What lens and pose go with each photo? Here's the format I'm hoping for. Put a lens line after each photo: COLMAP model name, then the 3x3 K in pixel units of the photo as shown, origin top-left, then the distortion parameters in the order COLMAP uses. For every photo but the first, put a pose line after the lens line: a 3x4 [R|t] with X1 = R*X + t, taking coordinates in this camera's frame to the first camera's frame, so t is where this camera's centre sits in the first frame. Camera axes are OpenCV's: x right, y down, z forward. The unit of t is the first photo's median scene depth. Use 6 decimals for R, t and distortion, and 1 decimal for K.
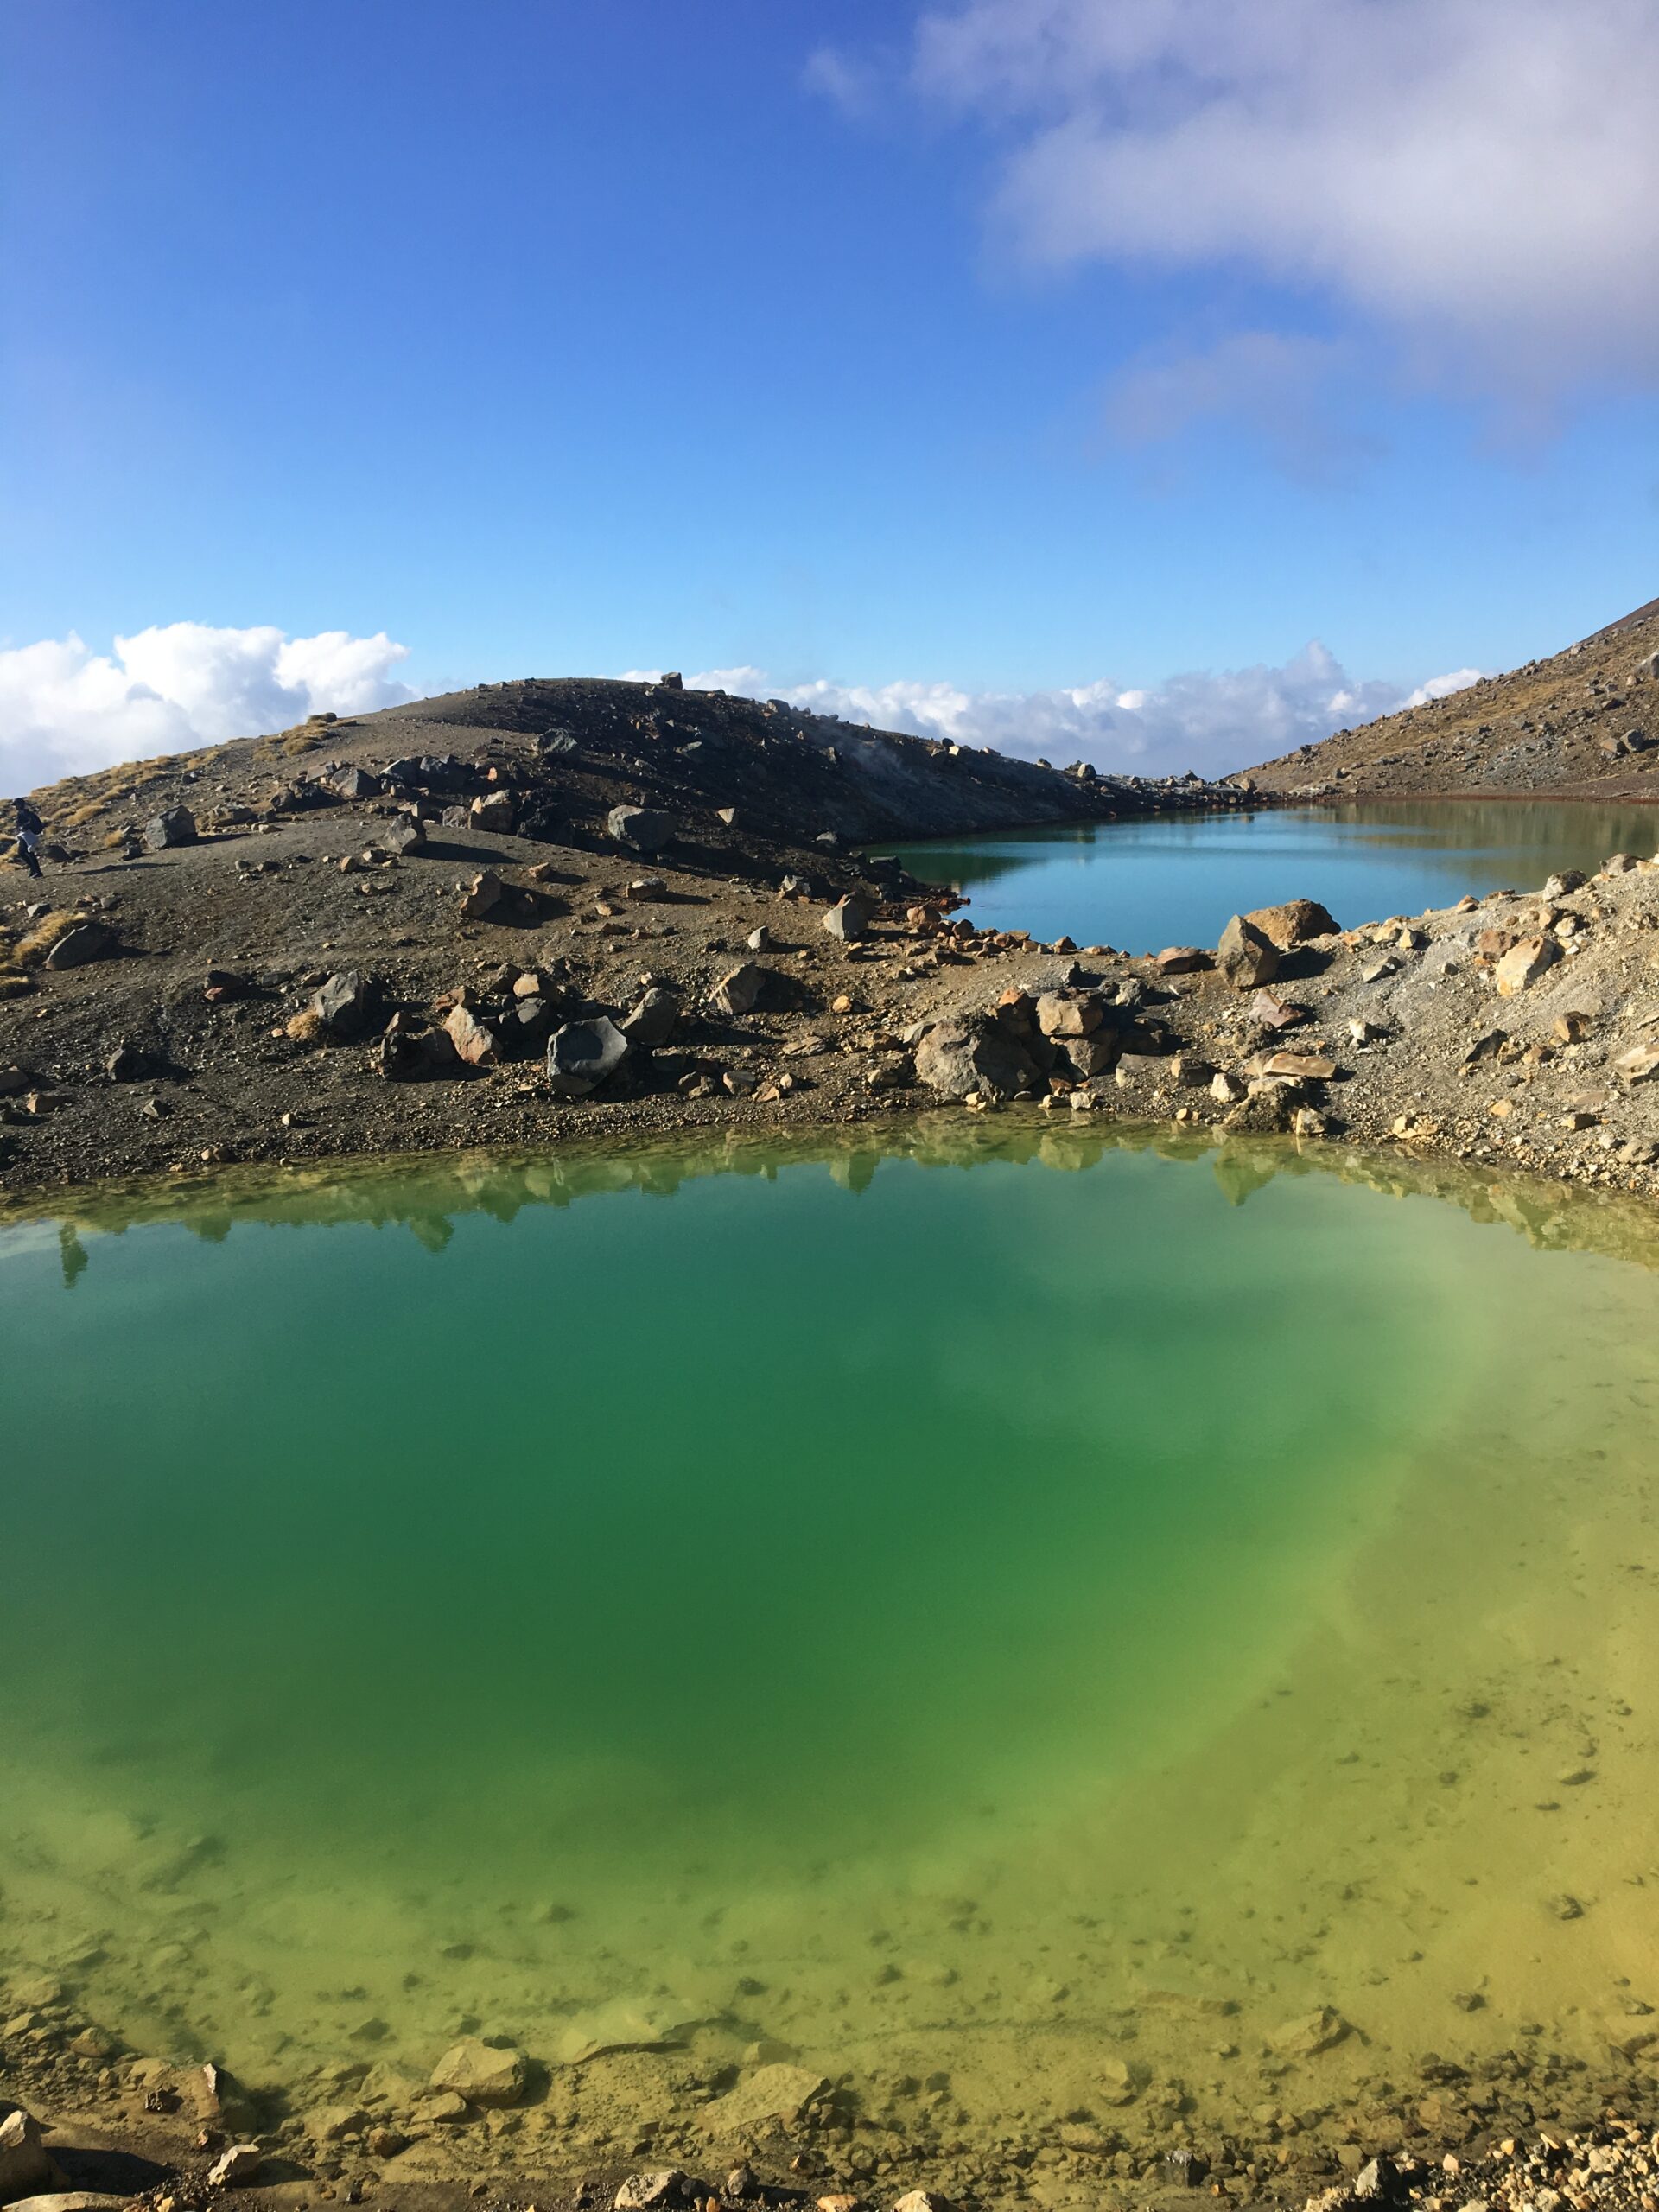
lens RADIAL K [[1873.0, 0, 826.9], [0, 1873.0, 1093.3], [0, 0, 1]] dist [0.062105, -0.066001]
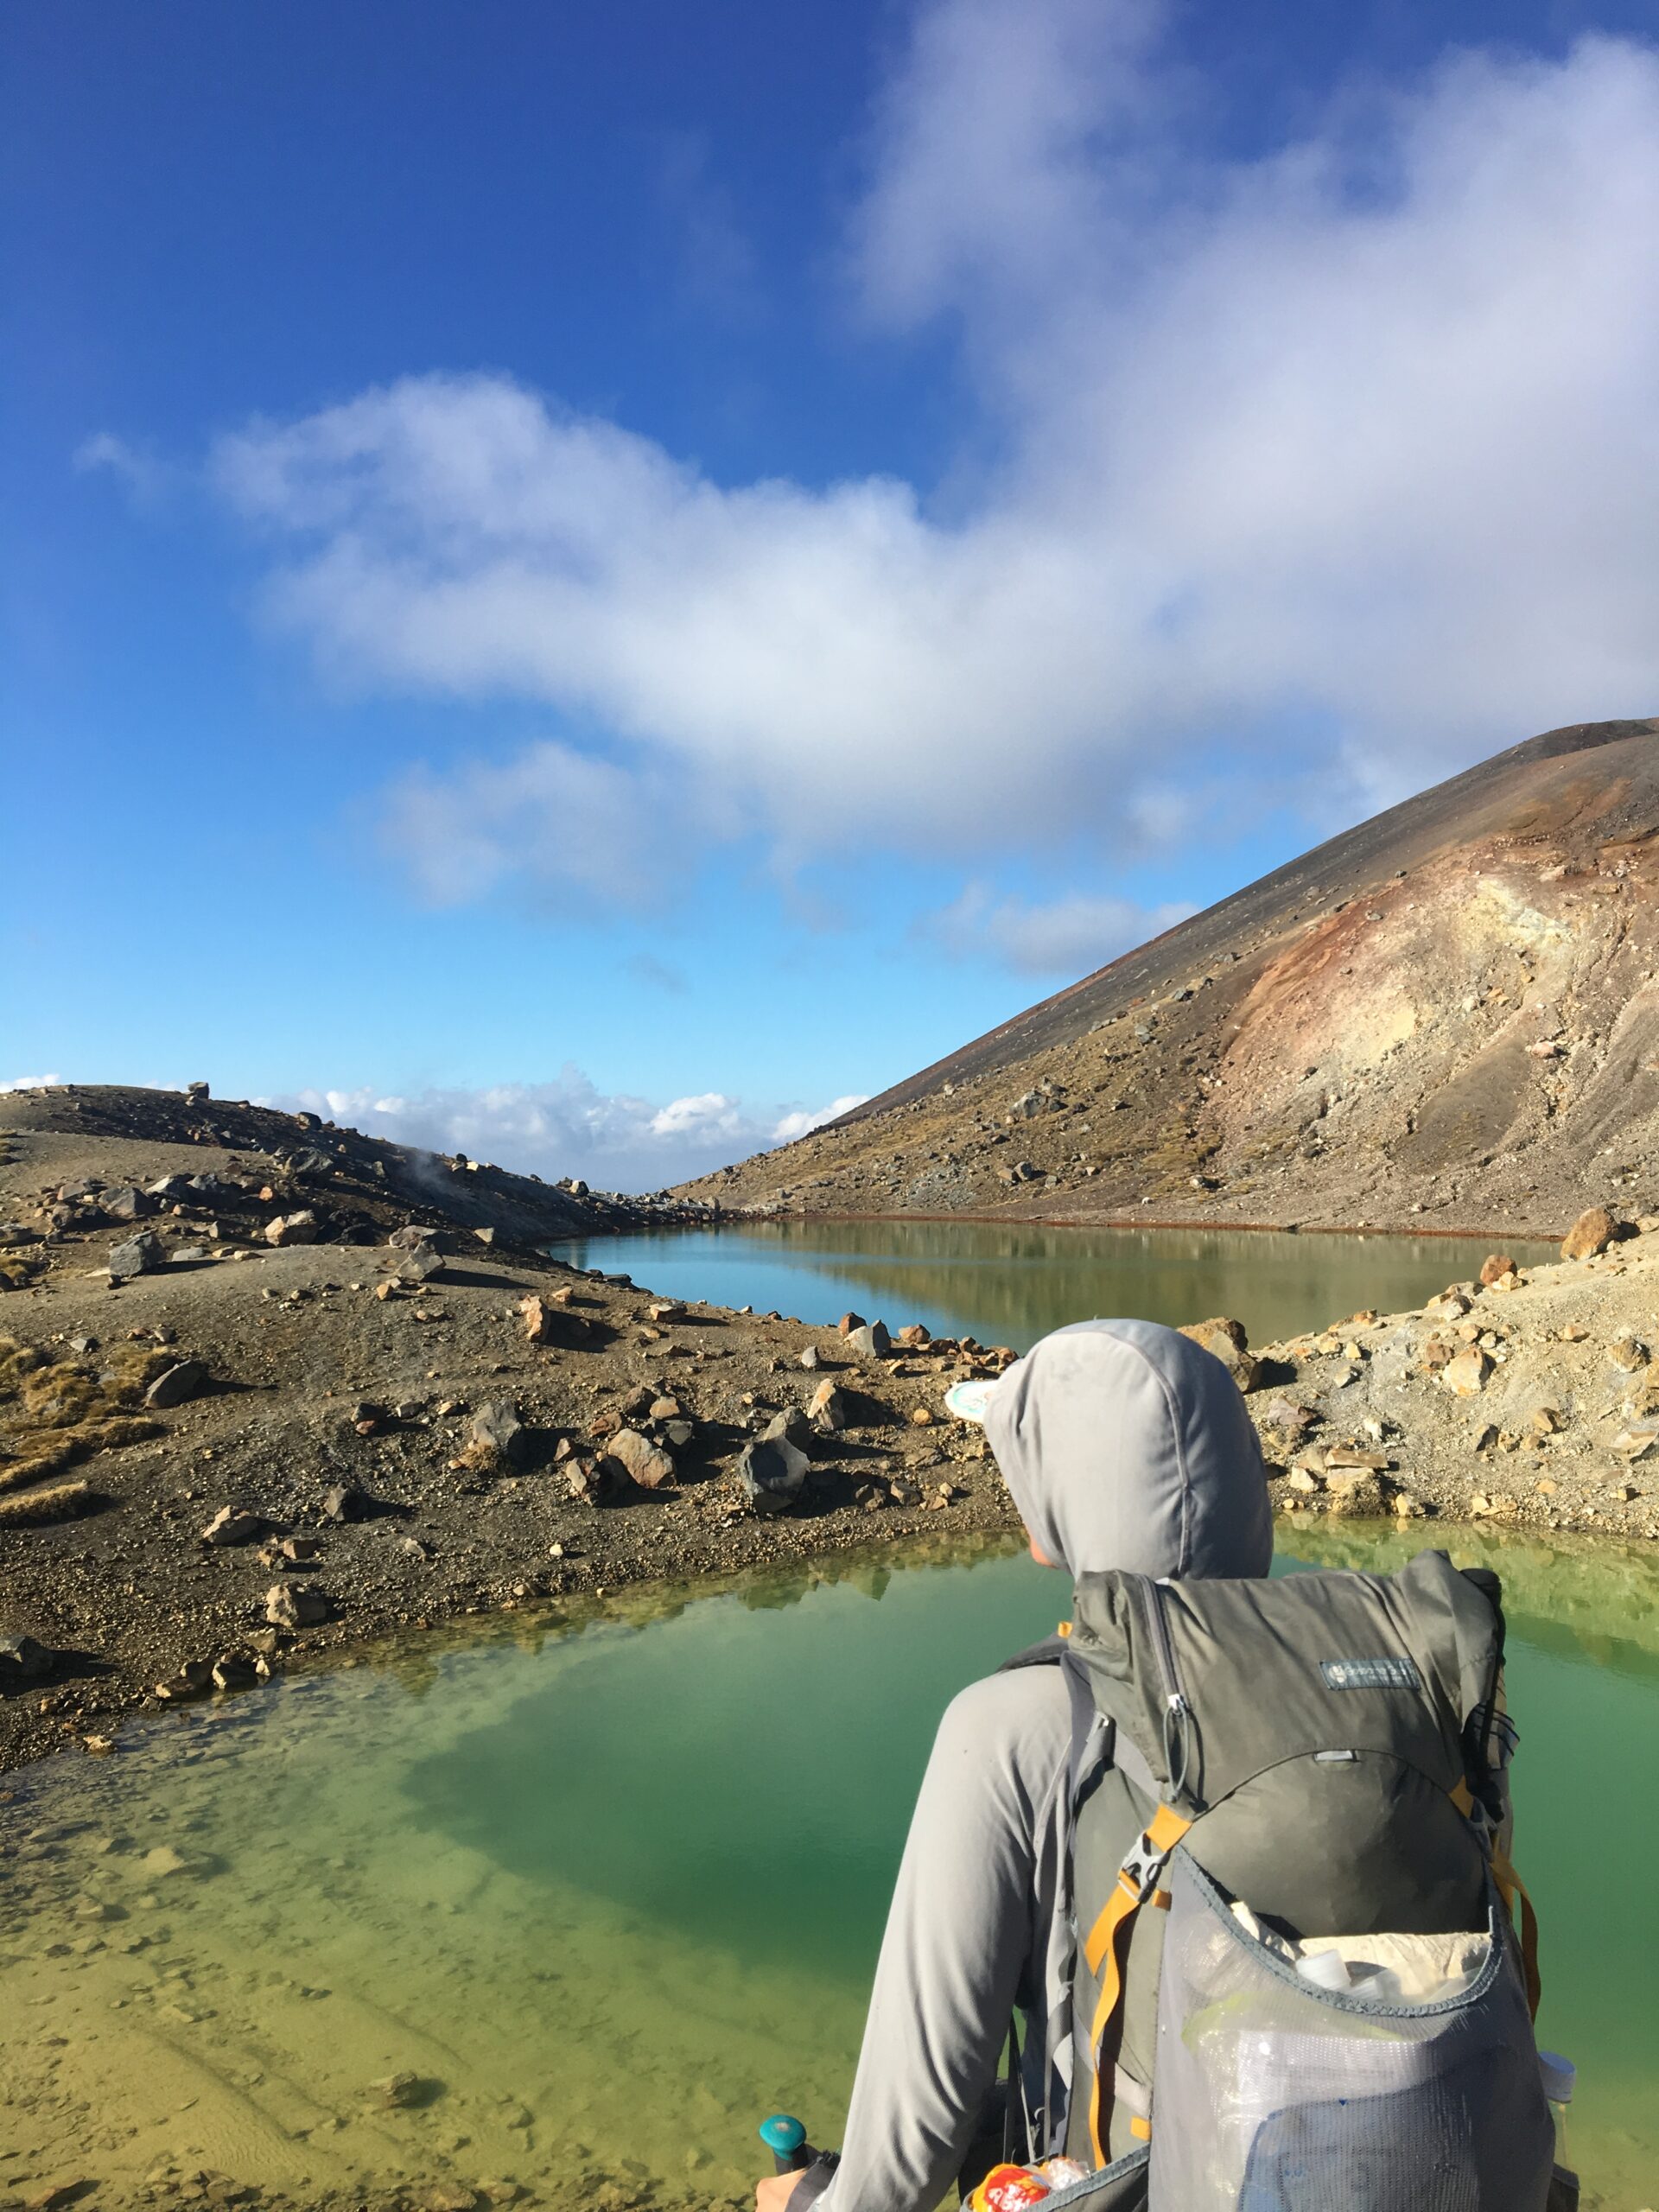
lens RADIAL K [[1873.0, 0, 853.5], [0, 1873.0, 1083.9], [0, 0, 1]] dist [0.062105, -0.066001]
pose [[0.922253, 0.038596, 0.384655, -0.286677], [0.046740, 0.976572, -0.210053, -0.005756], [-0.383750, 0.211701, 0.898843, -0.008296]]
